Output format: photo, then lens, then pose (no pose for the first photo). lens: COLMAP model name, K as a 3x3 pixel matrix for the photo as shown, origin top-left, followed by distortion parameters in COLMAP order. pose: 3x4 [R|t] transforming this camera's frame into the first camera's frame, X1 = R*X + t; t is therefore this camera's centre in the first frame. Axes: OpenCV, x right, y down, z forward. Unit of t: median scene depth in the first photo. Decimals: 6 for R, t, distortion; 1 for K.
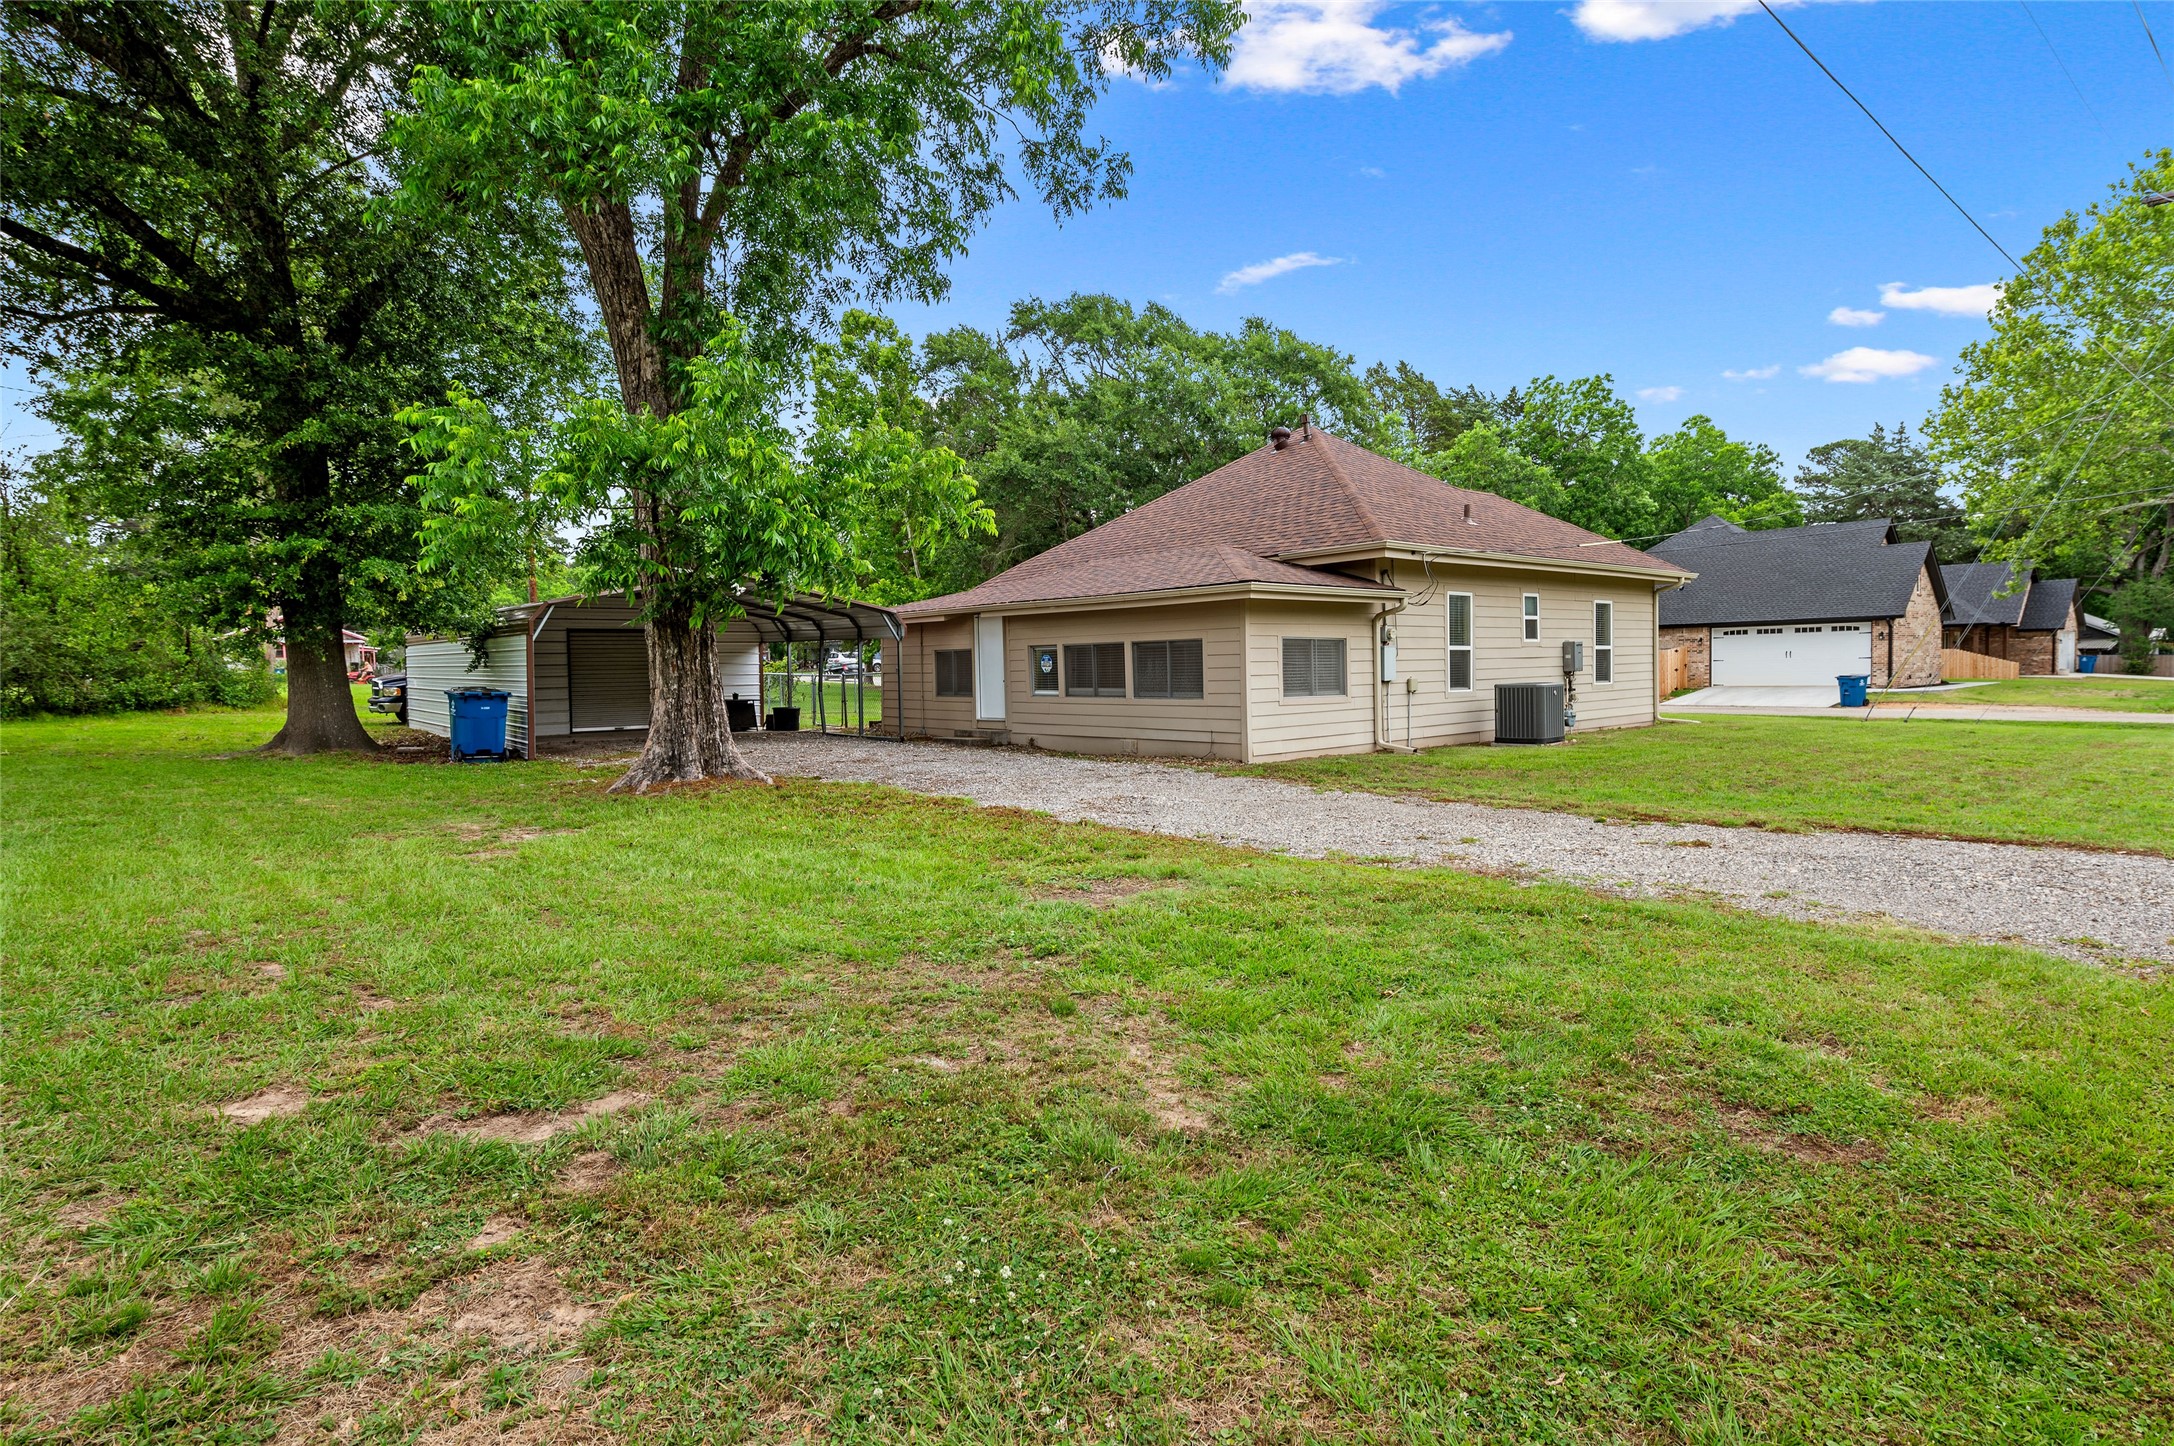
lens RADIAL K [[1119.4, 0, 1087.0], [0, 1119.4, 723.0], [0, 0, 1]] dist [-0.000235, -0.000062]
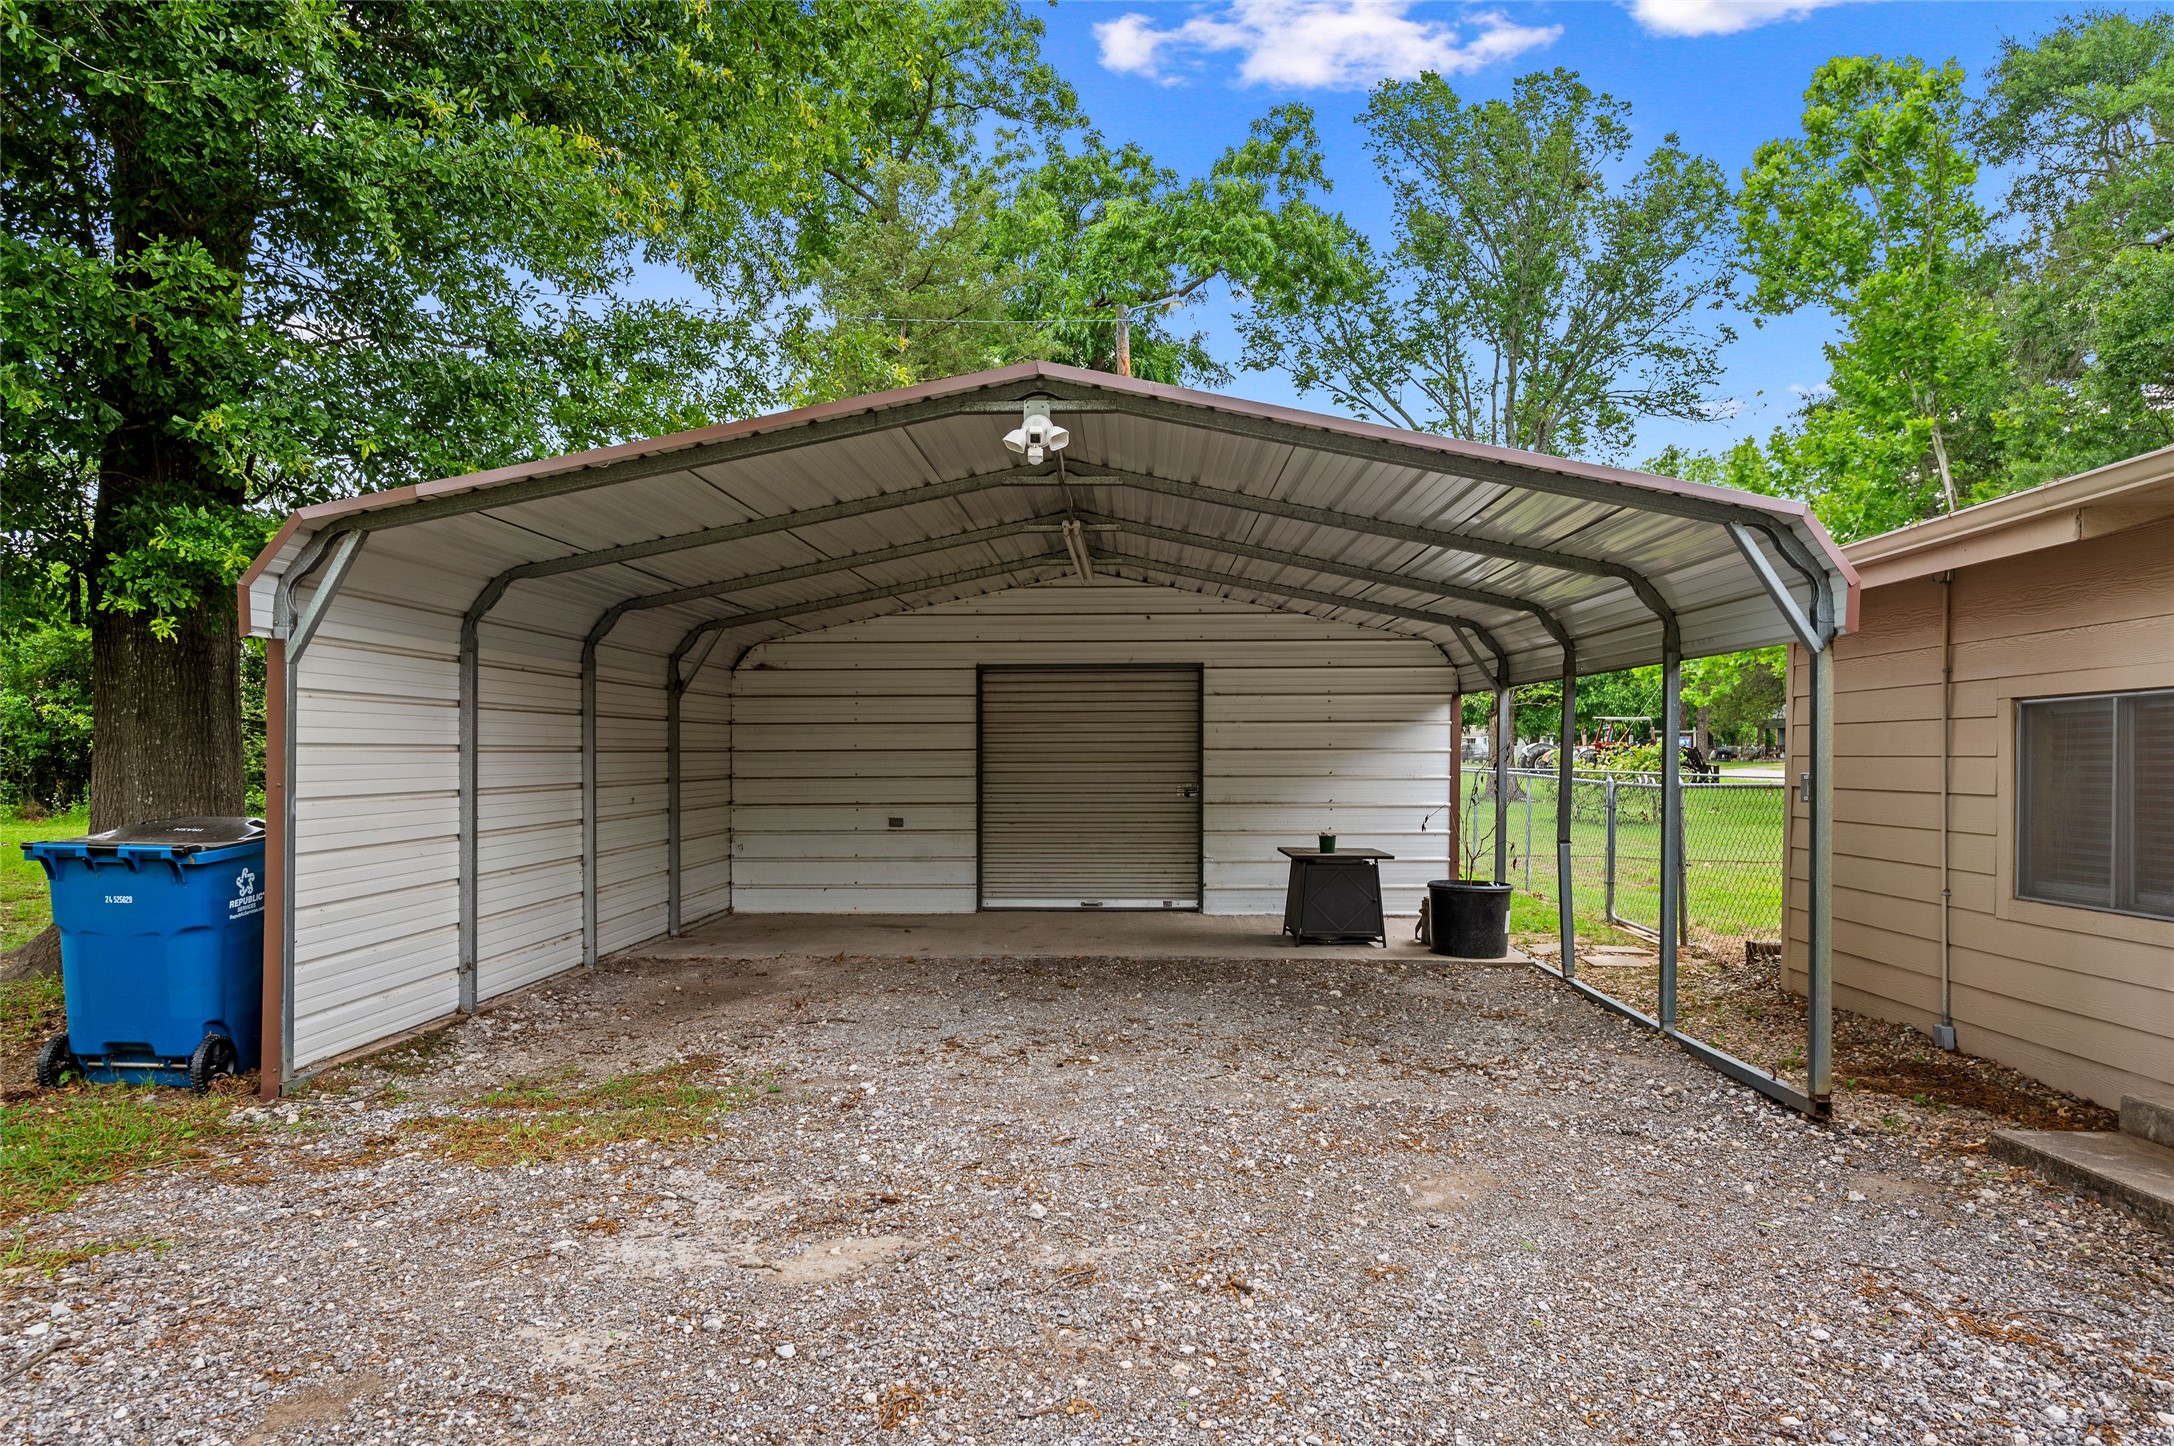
lens RADIAL K [[1354.6, 0, 1087.0], [0, 1354.6, 723.0], [0, 0, 1]] dist [0.001216, 0.000471]
pose [[0.739457, -0.007959, -0.673157, -0.178588], [-0.040052, 0.997639, -0.055792, -0.071945], [0.672012, 0.068217, 0.737392, 1.330971]]
